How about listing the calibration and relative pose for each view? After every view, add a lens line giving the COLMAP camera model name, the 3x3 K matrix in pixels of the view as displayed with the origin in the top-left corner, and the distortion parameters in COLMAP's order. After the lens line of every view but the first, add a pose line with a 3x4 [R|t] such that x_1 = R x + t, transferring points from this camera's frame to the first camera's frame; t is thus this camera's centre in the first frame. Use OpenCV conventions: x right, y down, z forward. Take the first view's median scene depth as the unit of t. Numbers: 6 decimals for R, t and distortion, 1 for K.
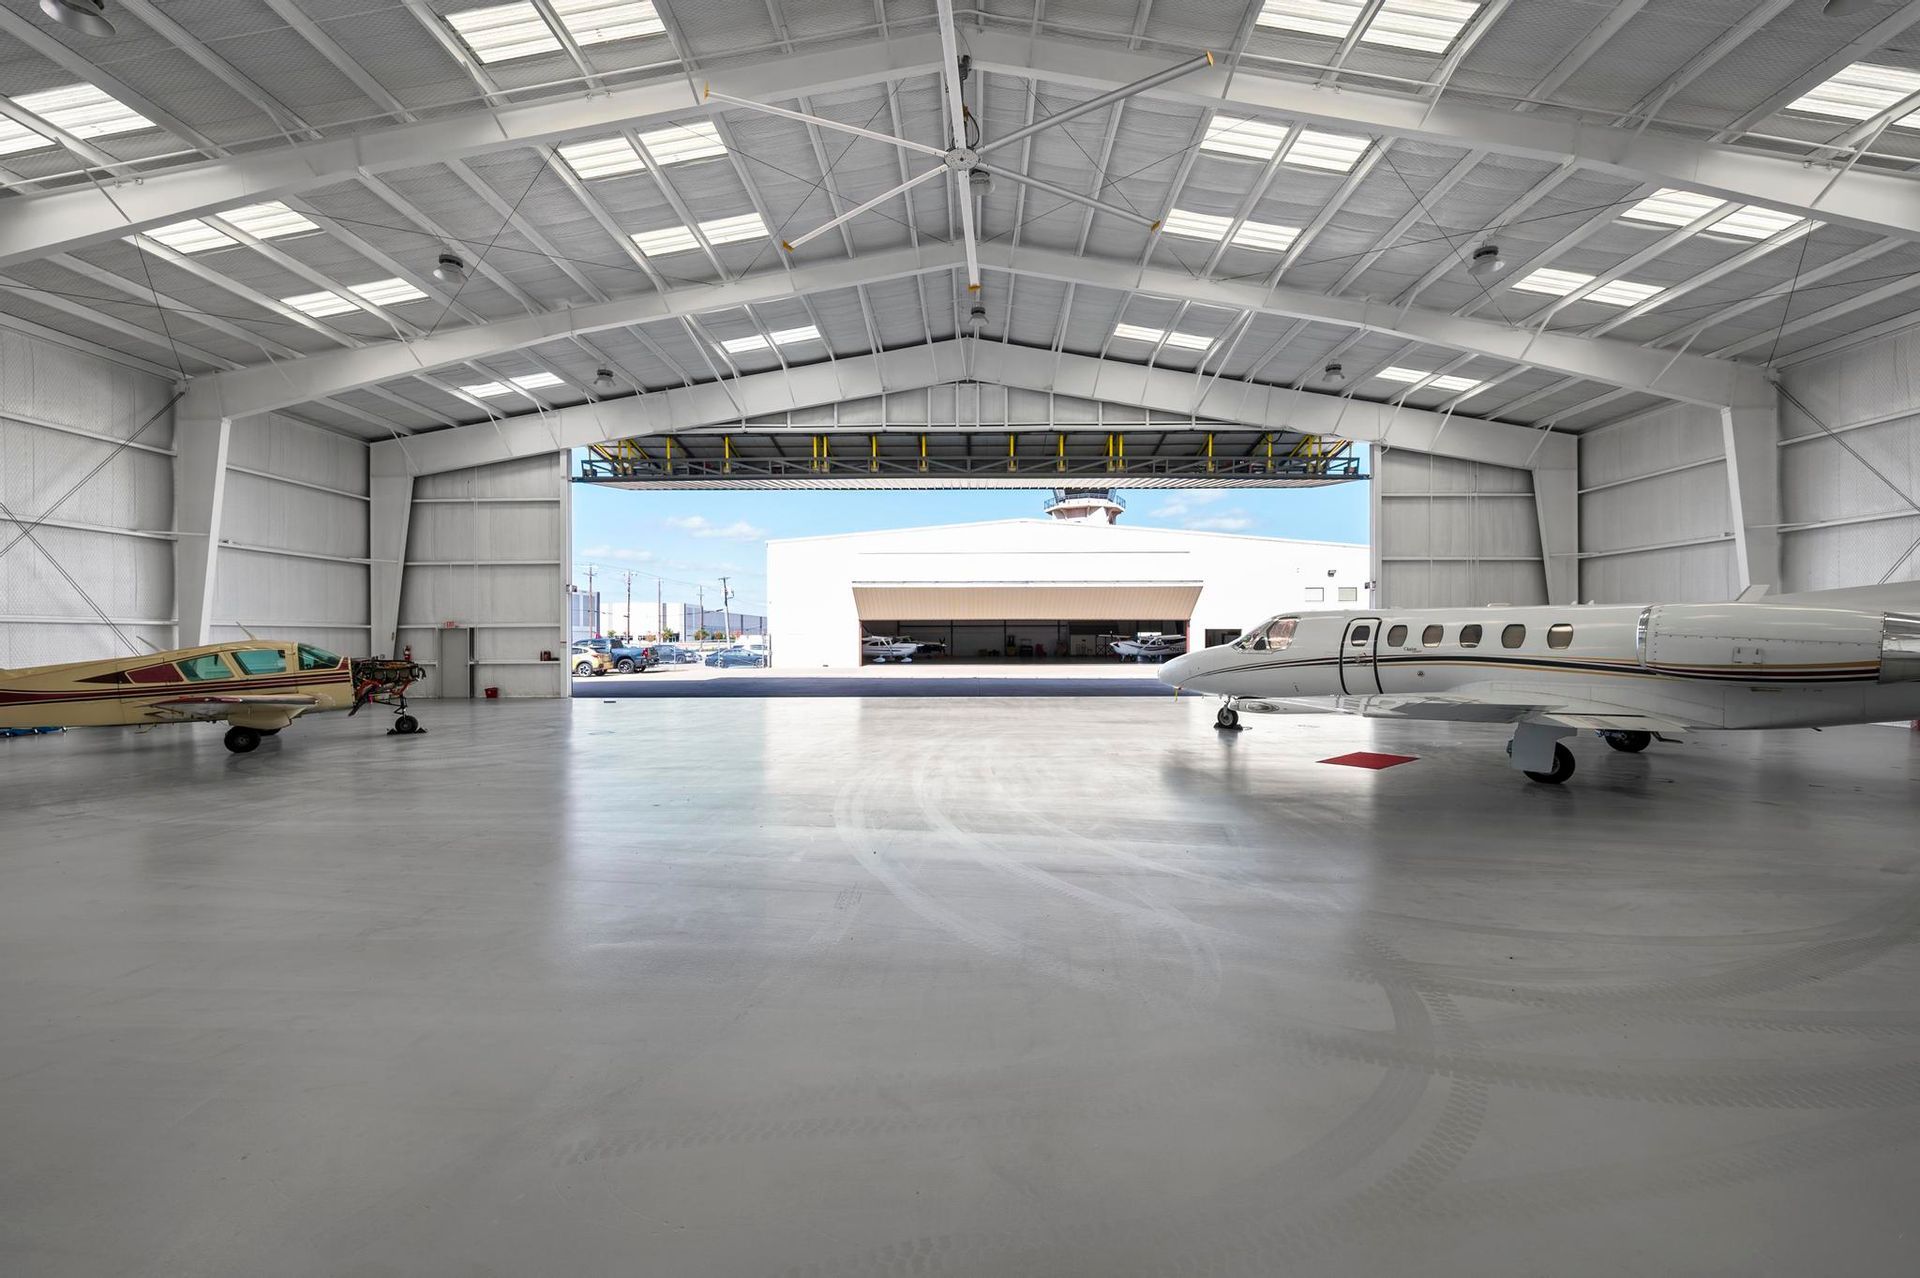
lens RADIAL K [[772.2, 0, 961.1], [0, 772.2, 636.2], [0, 0, 1]] dist [0.001051, 0.000073]
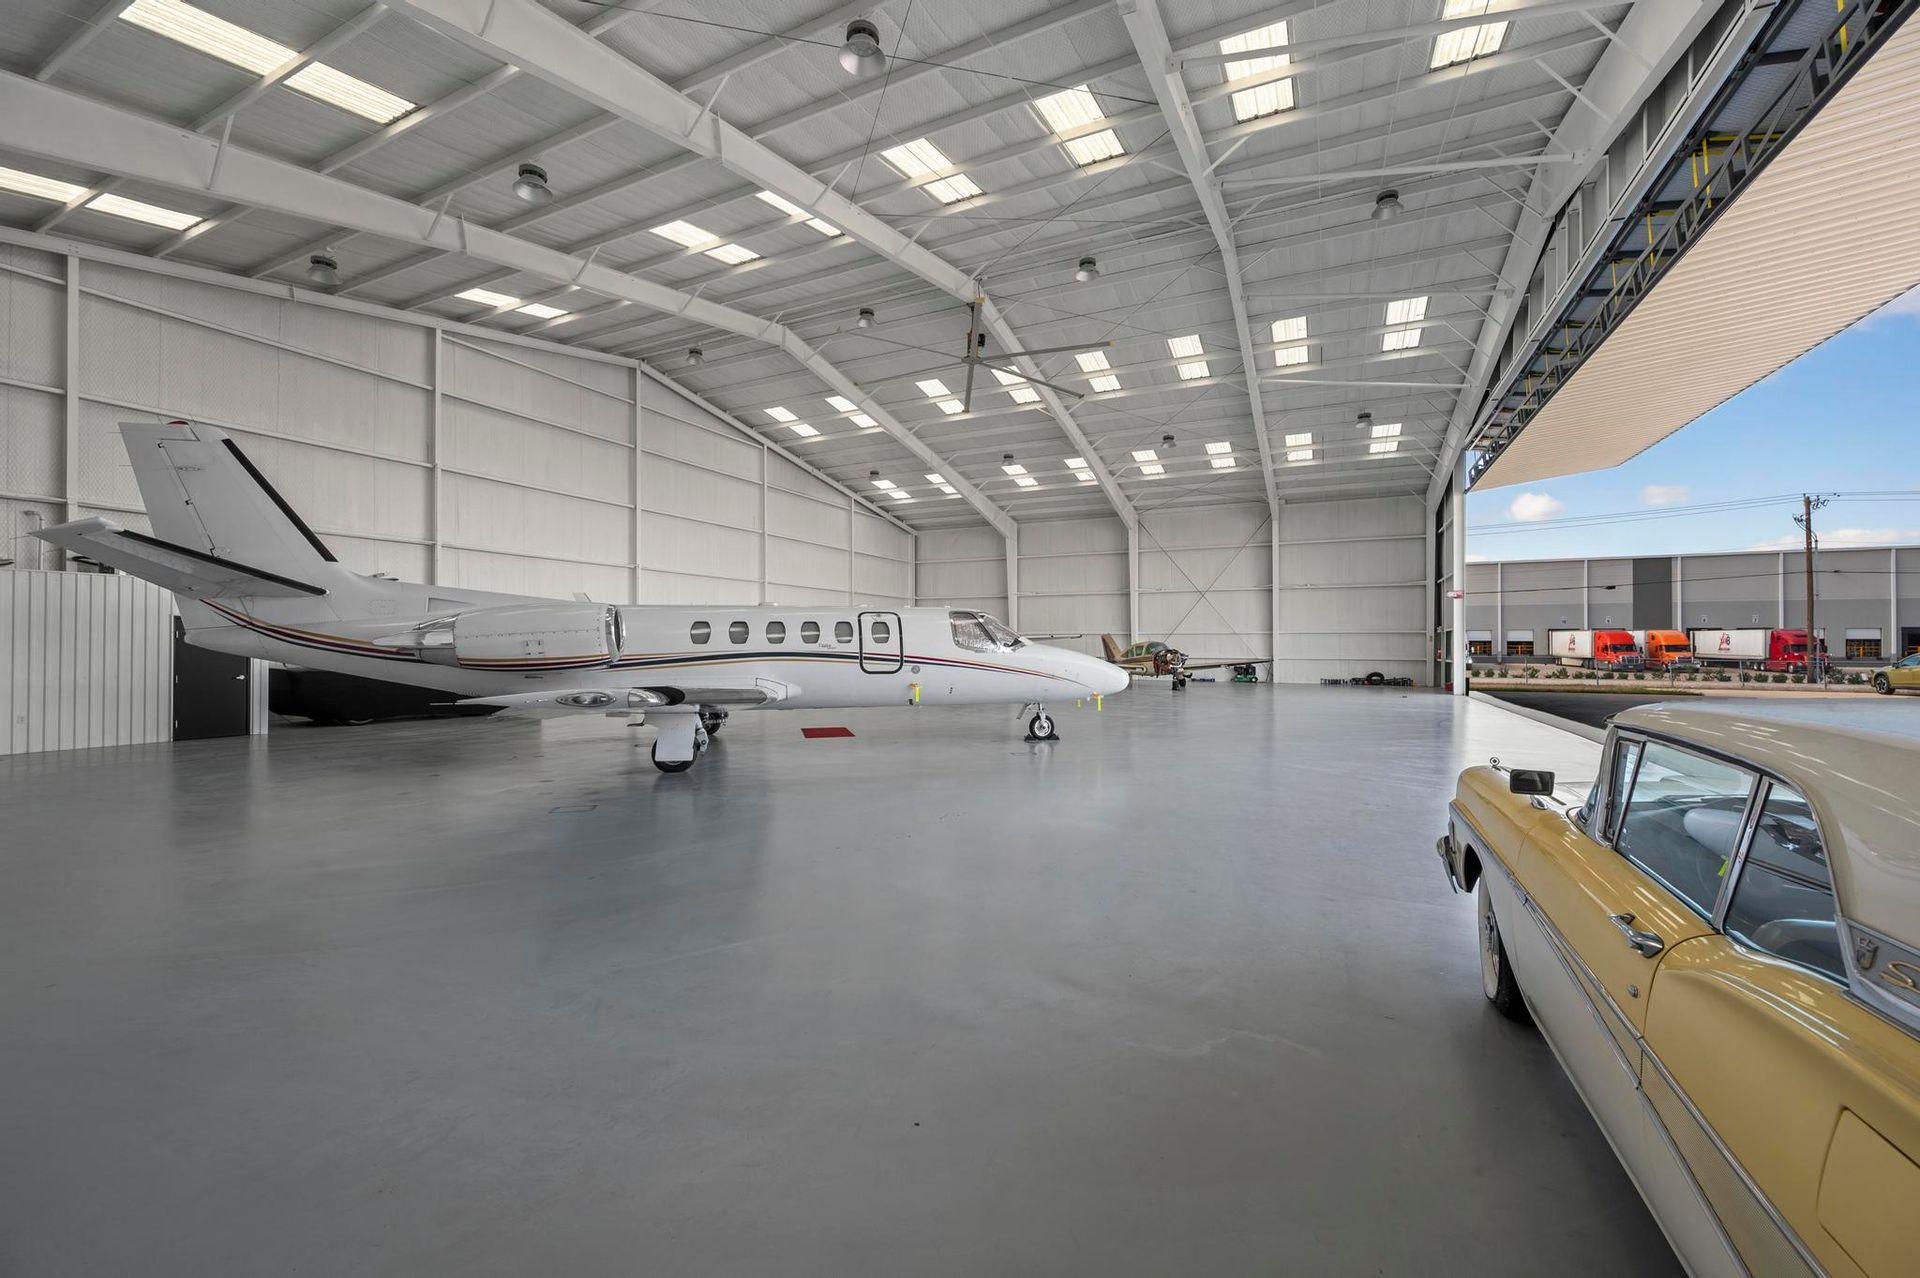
lens RADIAL K [[752.3, 0, 960.0], [0, 752.3, 639.0], [0, 0, 1]] dist [0.000065, -0.000018]
pose [[-0.419392, -0.004035, -0.907796, 0.764313], [0.001376, 0.999986, -0.005080, 0.005927], [0.907804, -0.003379, -0.419381, 0.830119]]
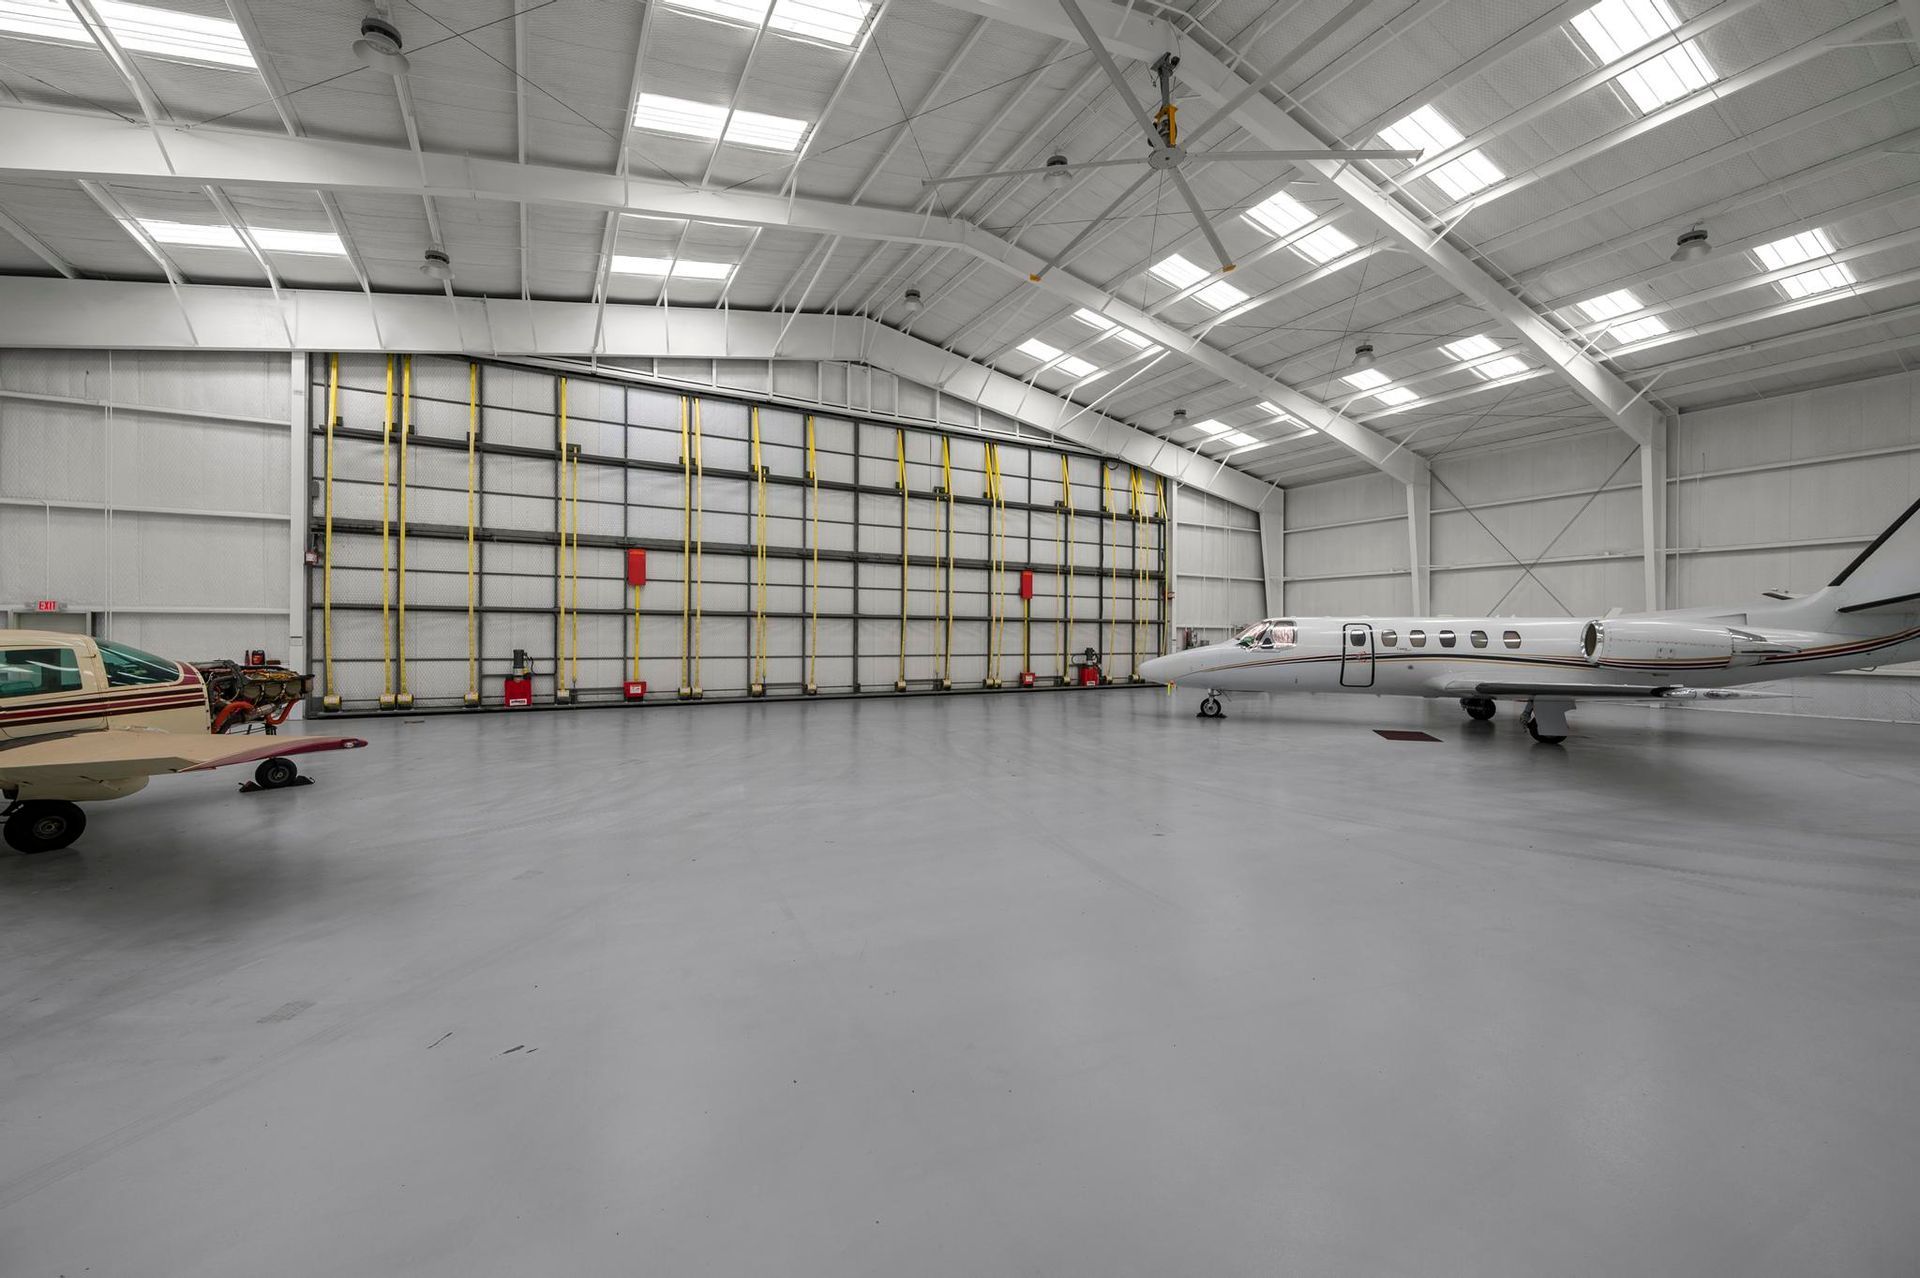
lens RADIAL K [[754.8, 0, 960.0], [0, 754.8, 639.0], [0, 0, 1]] dist [-0.002966, -0.000149]
pose [[0.861942, 0.006420, 0.506966, -0.356846], [-0.009936, 0.999942, 0.004230, 0.001402], [-0.506909, -0.008683, 0.861956, 0.144079]]
